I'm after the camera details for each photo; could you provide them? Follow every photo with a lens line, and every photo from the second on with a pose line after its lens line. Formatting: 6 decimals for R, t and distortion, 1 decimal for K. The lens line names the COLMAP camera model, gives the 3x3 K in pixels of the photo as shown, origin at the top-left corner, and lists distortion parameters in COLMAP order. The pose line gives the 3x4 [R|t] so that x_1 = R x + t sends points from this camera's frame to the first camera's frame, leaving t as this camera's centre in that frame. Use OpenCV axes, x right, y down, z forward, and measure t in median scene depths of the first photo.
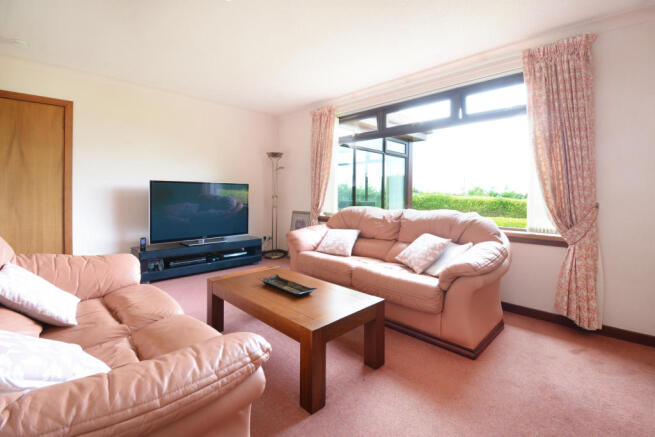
lens RADIAL K [[297.2, 0, 331.5], [0, 297.2, 207.0], [0, 0, 1]] dist [-0.002076, -0.000799]
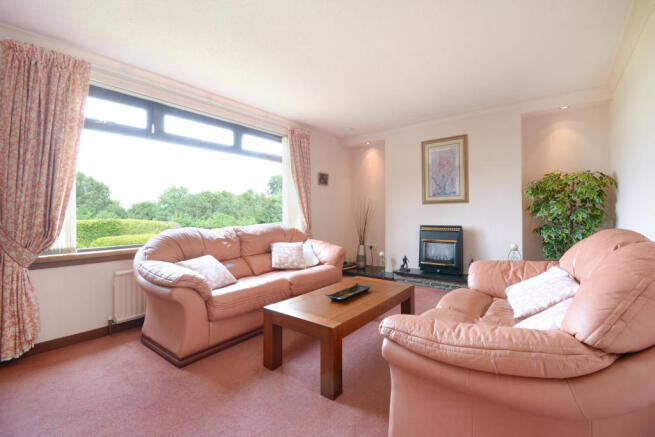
lens RADIAL K [[297.2, 0, 331.5], [0, 297.2, 207.0], [0, 0, 1]] dist [-0.002076, -0.000799]
pose [[-0.149856, 0.005317, 0.988694, -0.858628], [0.053721, 0.998552, 0.002773, -0.044277], [-0.987247, 0.053530, -0.149925, 0.836796]]
